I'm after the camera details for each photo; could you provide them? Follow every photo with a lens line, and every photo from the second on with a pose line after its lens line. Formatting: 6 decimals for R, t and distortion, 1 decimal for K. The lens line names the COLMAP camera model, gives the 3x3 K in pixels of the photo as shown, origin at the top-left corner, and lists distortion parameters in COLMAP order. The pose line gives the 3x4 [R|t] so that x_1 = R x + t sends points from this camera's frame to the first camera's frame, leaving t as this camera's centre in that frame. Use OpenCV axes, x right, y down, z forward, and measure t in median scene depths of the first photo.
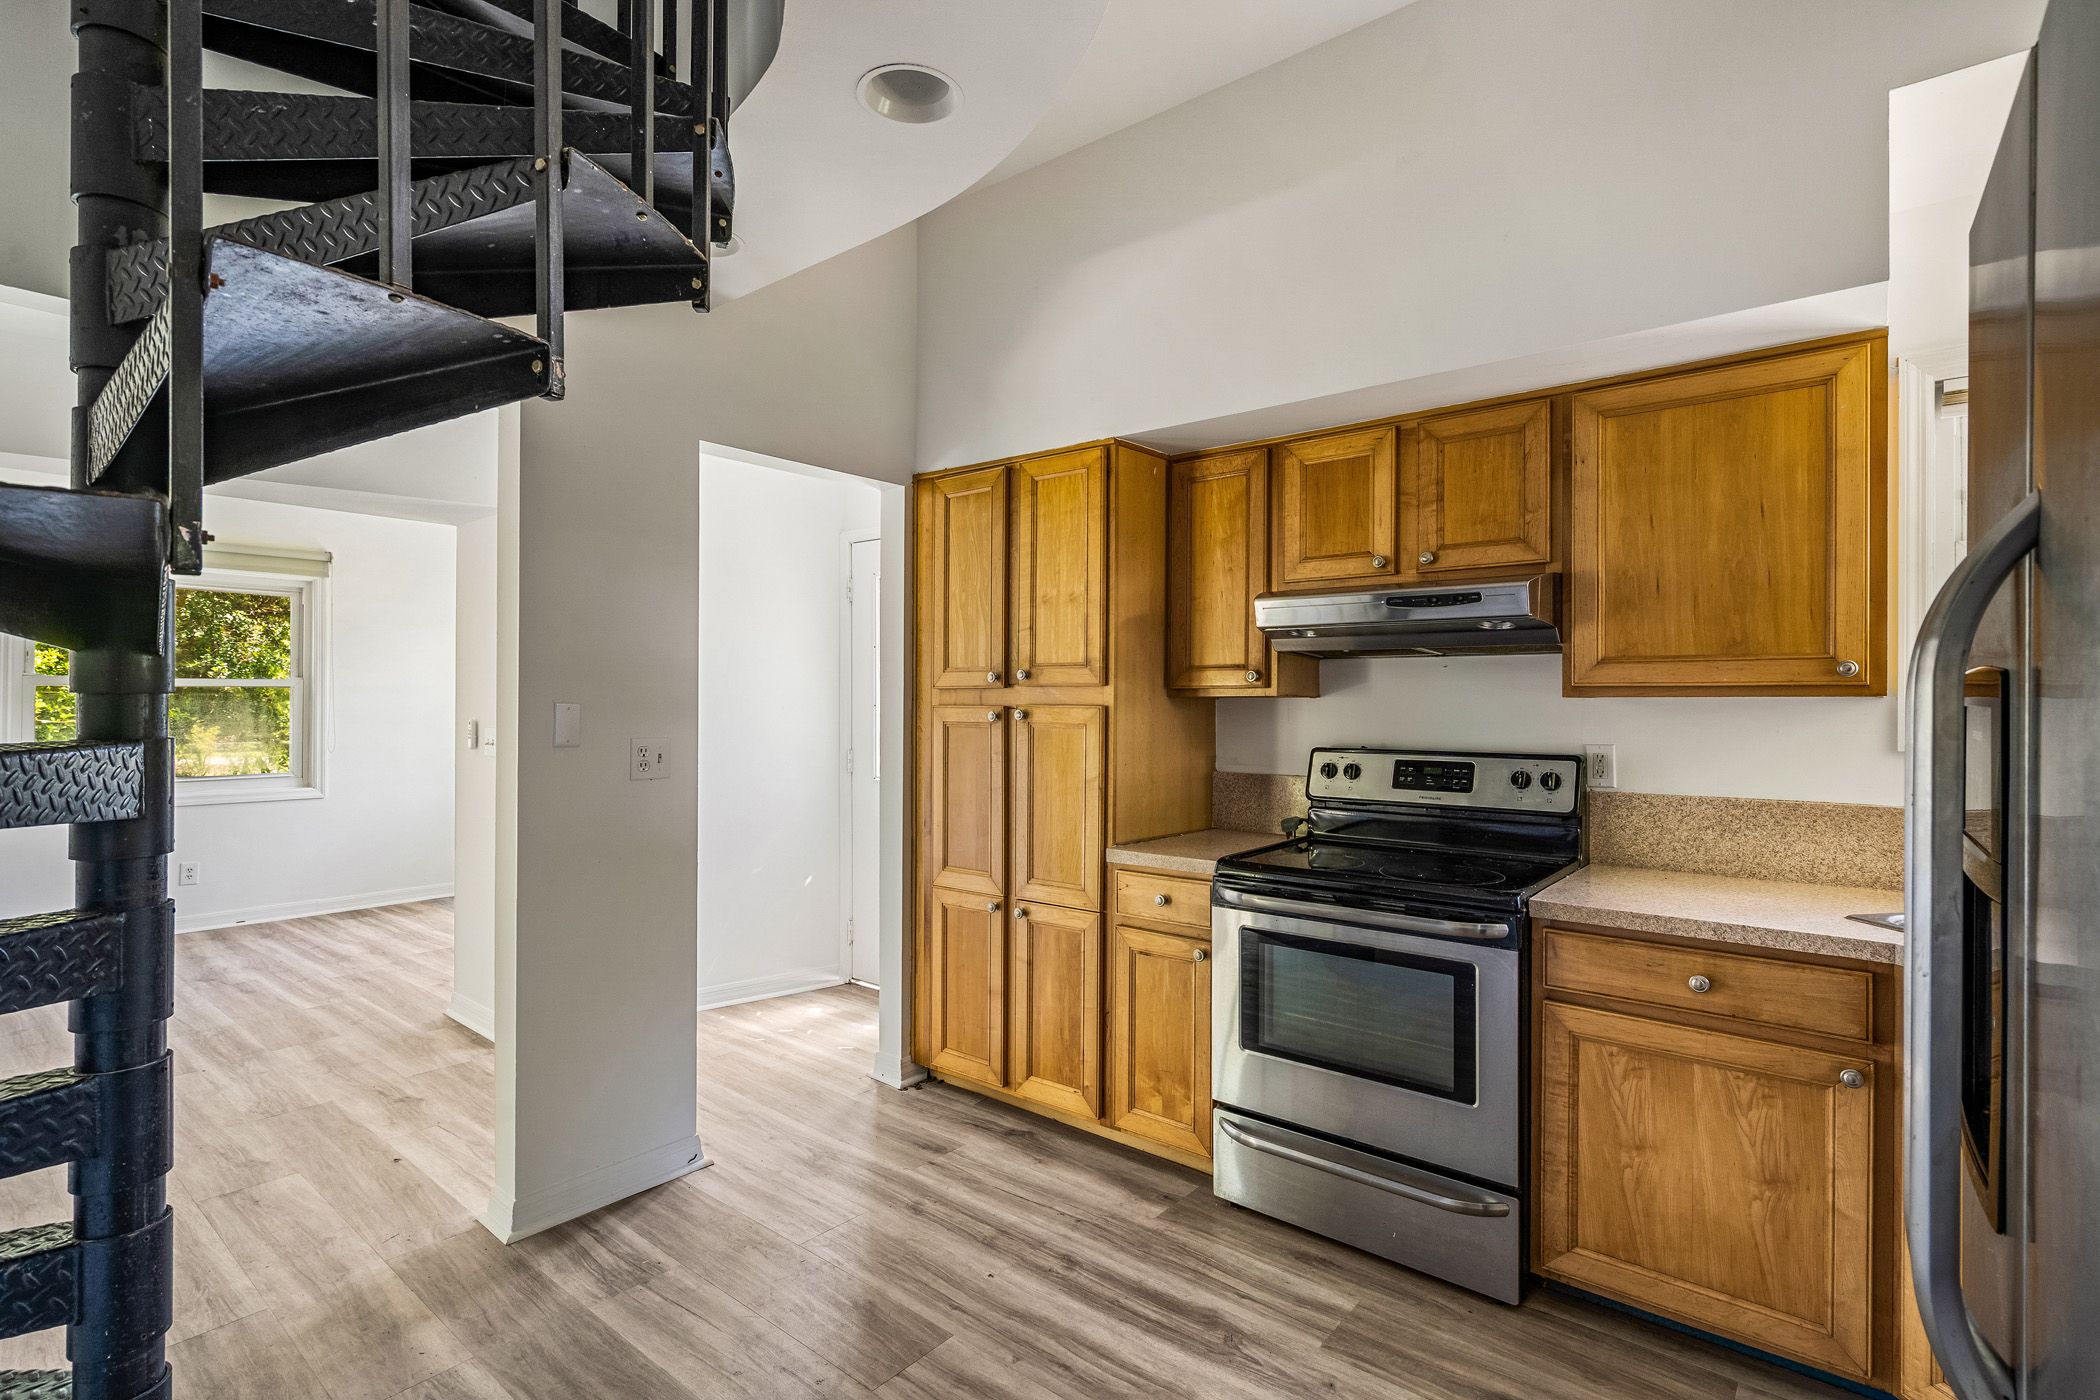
lens RADIAL K [[1015.7, 0, 1025.4], [0, 1015.7, 694.5], [0, 0, 1]] dist [-0.001236, 0.002627]
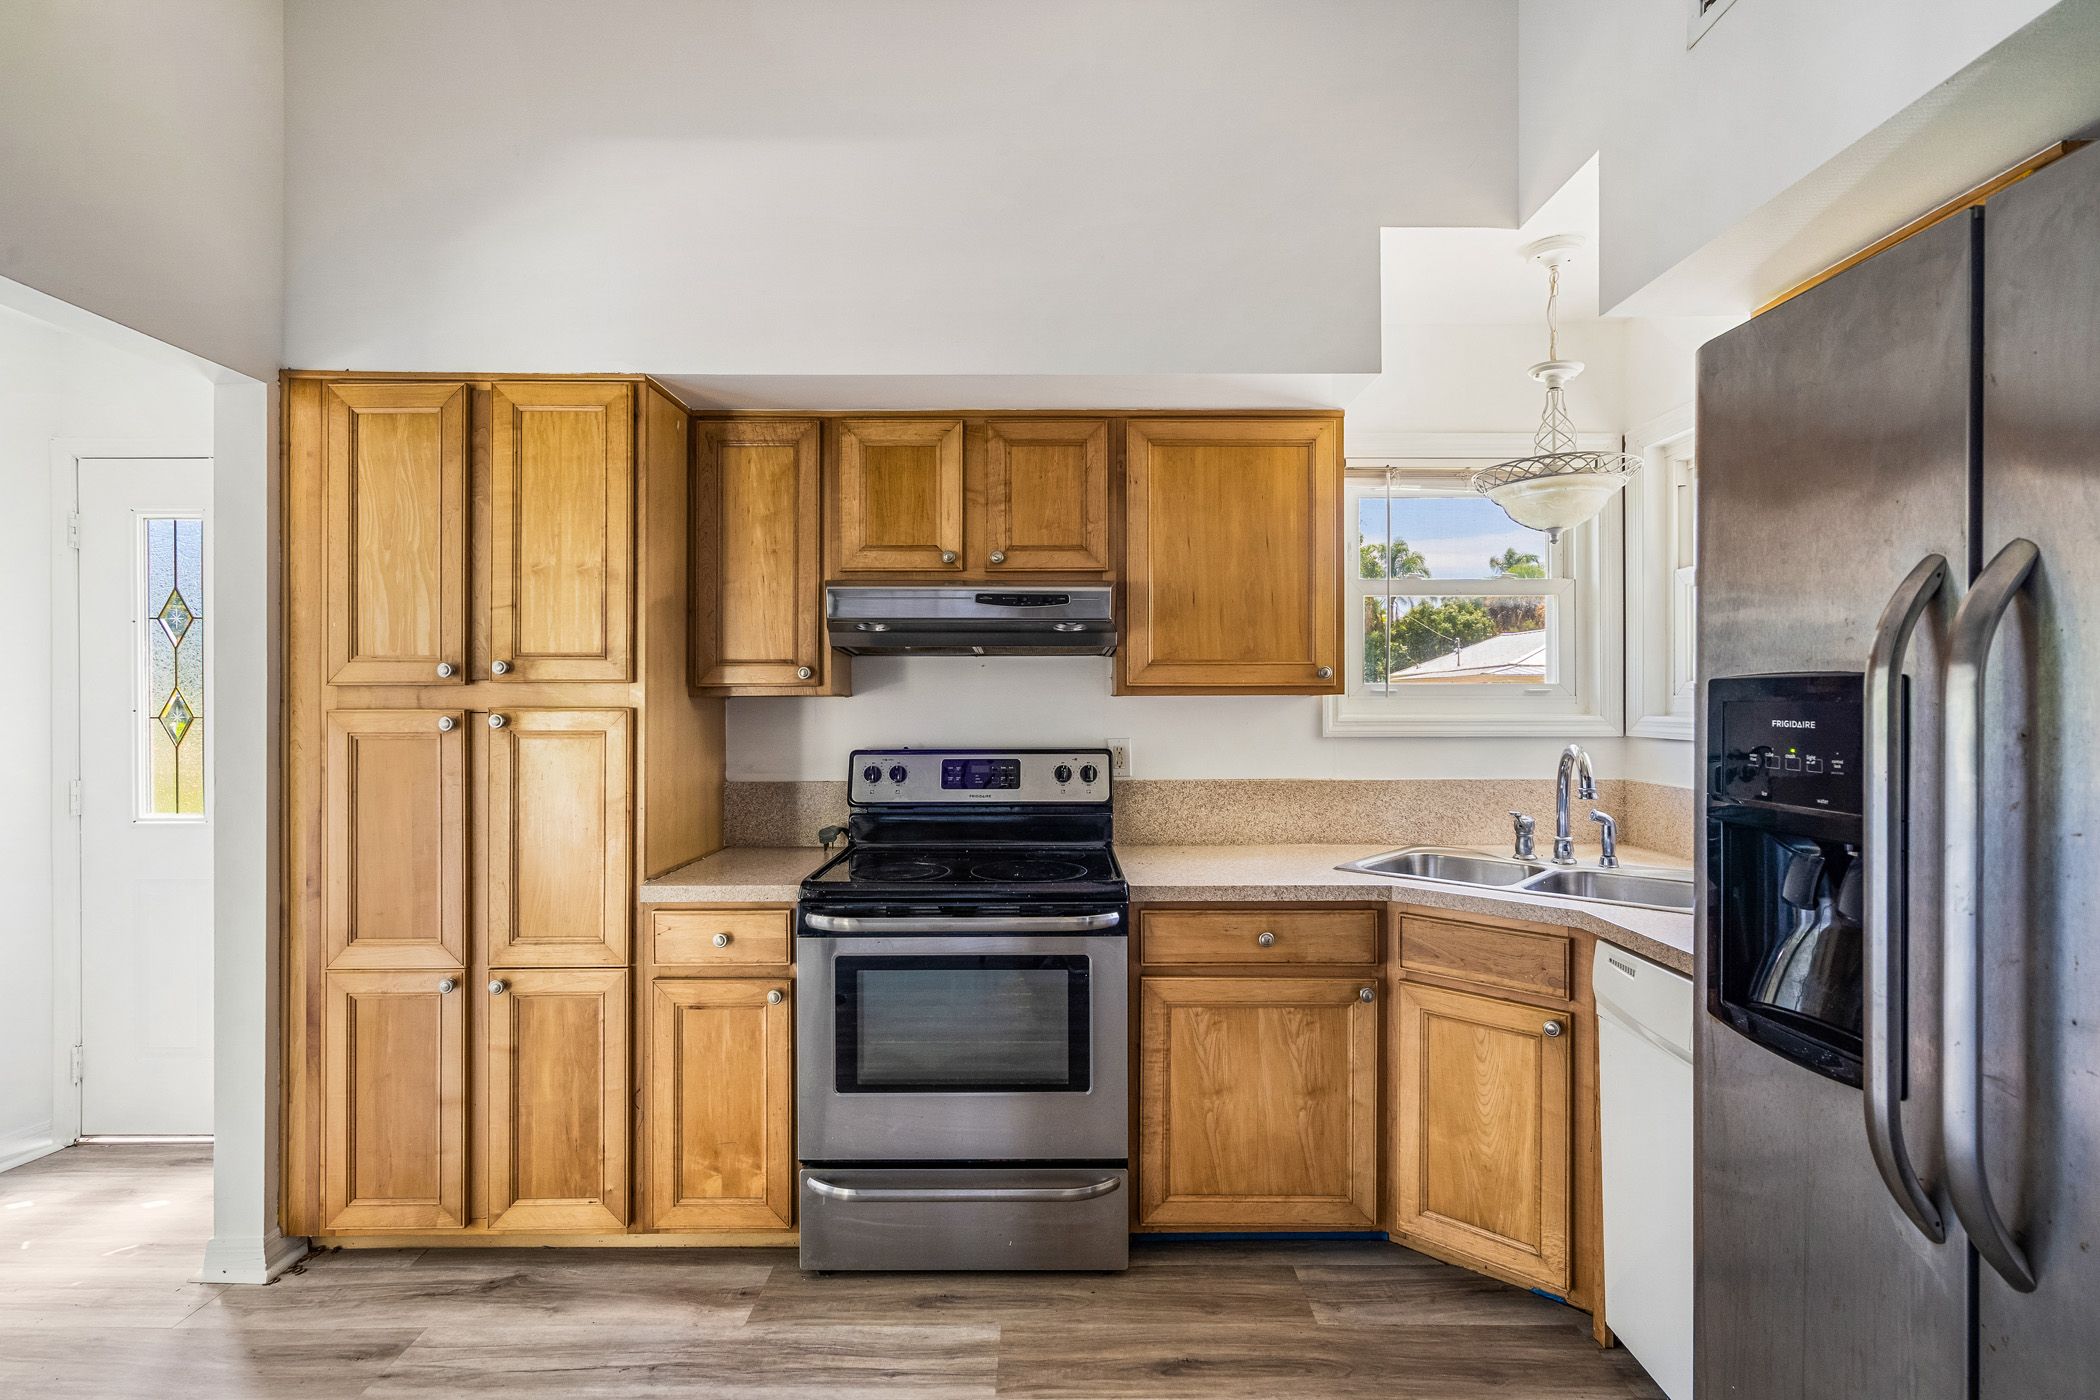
lens RADIAL K [[993.3, 0, 1046.8], [0, 993.3, 702.7], [0, 0, 1]] dist [-0.004423, 0.004291]
pose [[0.759823, -0.003842, 0.650118, -0.200898], [0.001235, 0.999989, 0.004466, 0.004589], [-0.650129, -0.002590, 0.759820, 0.216636]]
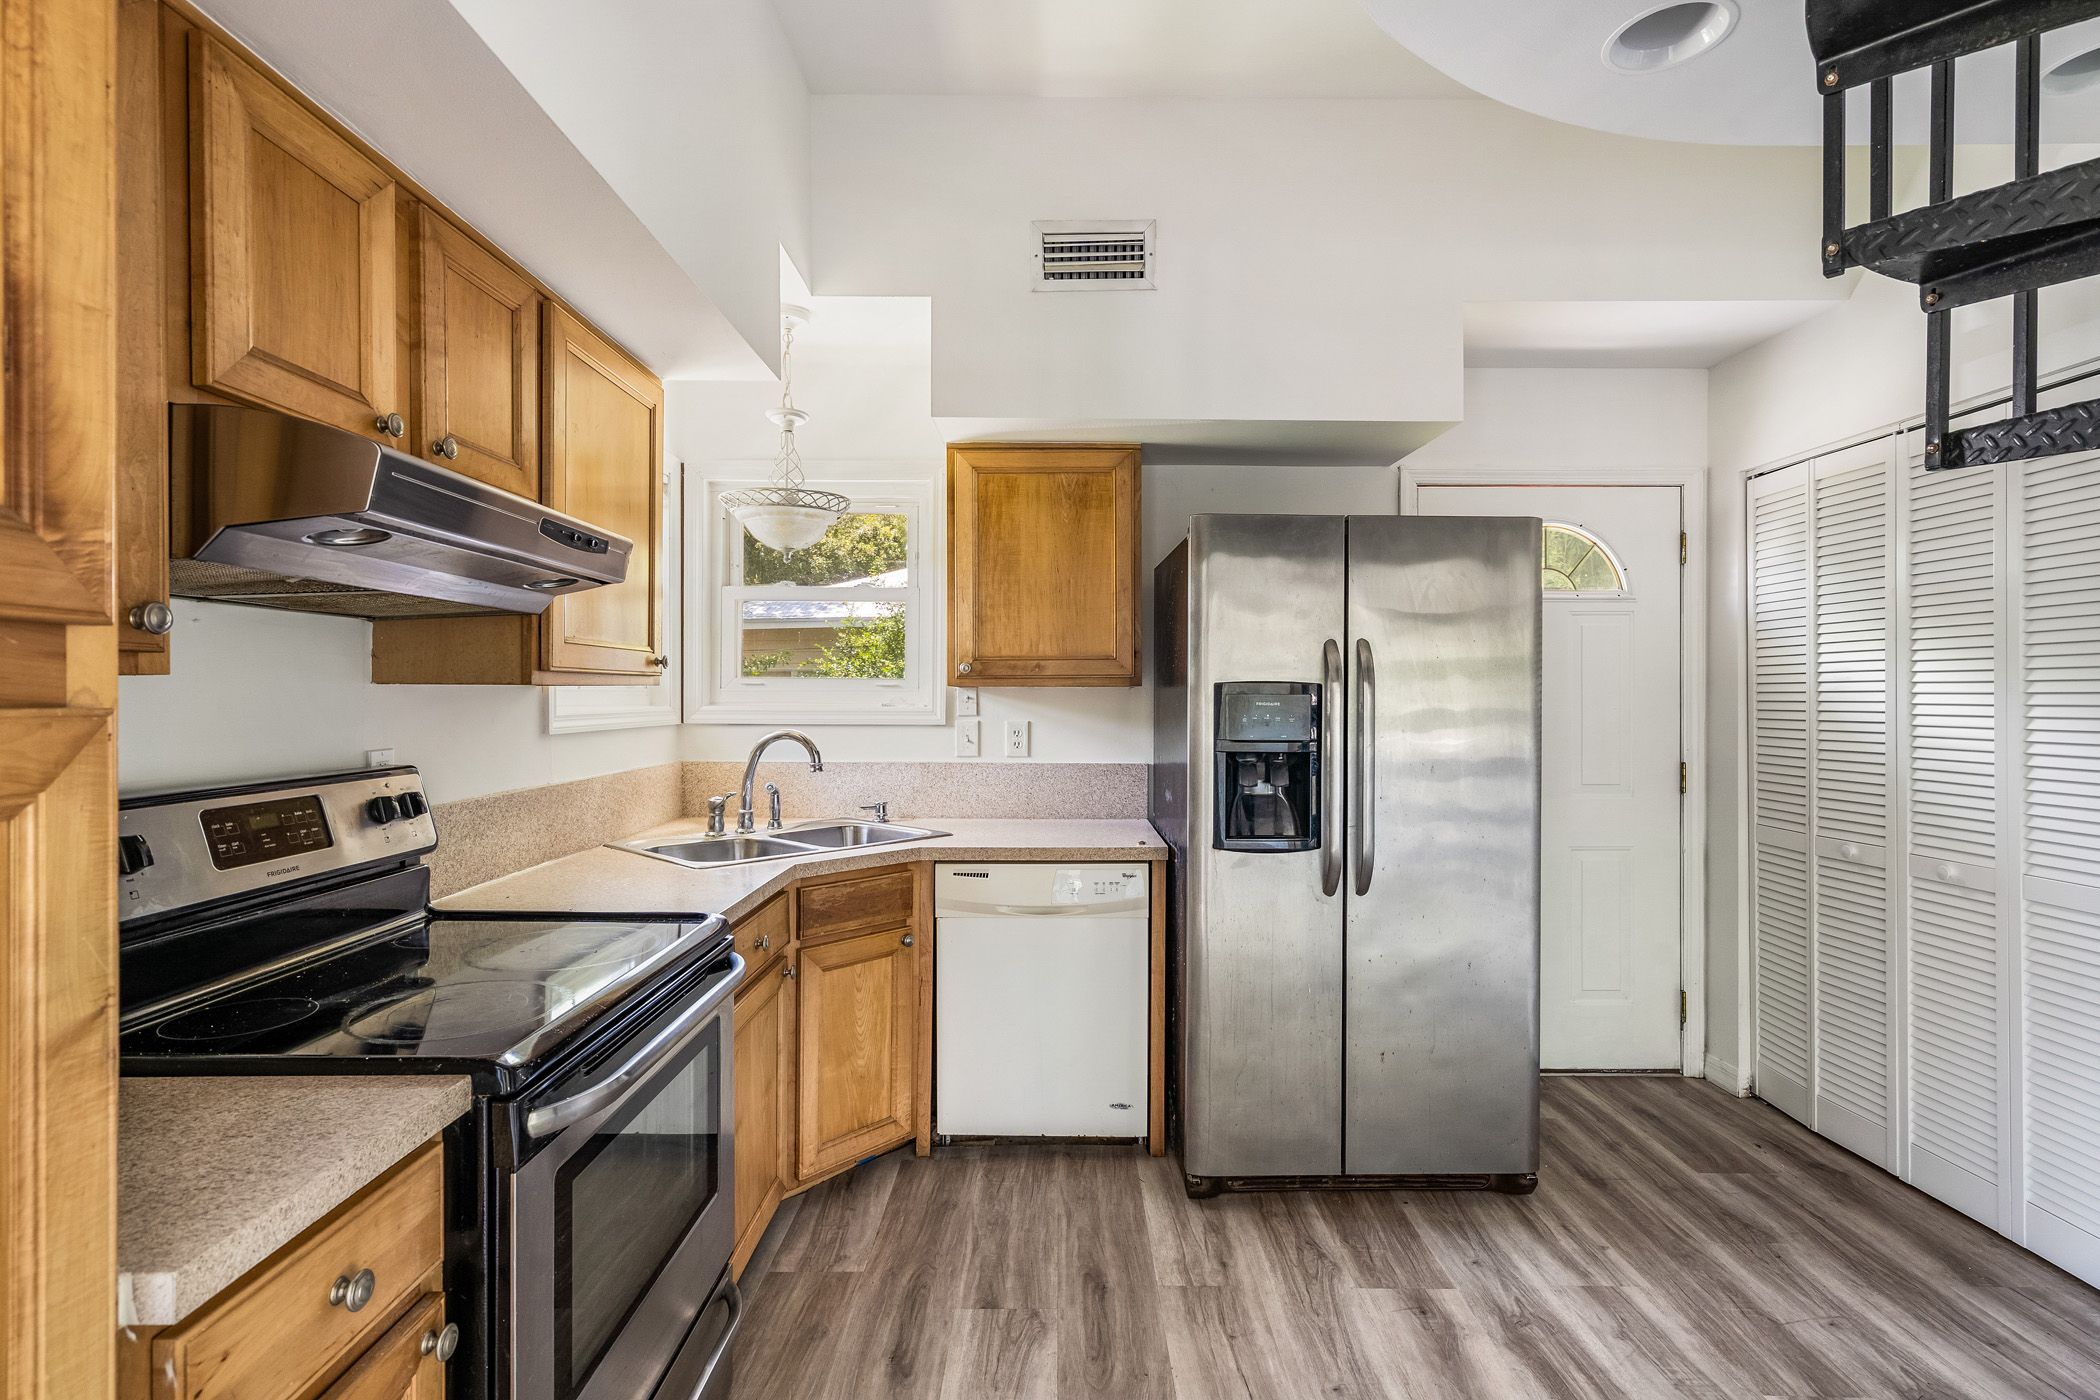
lens RADIAL K [[993.3, 0, 1078.4], [0, 993.3, 692.4], [0, 0, 1]] dist [-0.004423, 0.004291]
pose [[-0.678045, -0.001969, 0.735018, -0.272771], [-0.005671, 0.999981, -0.002554, 0.007477], [-0.734999, -0.005900, -0.678043, 1.093024]]
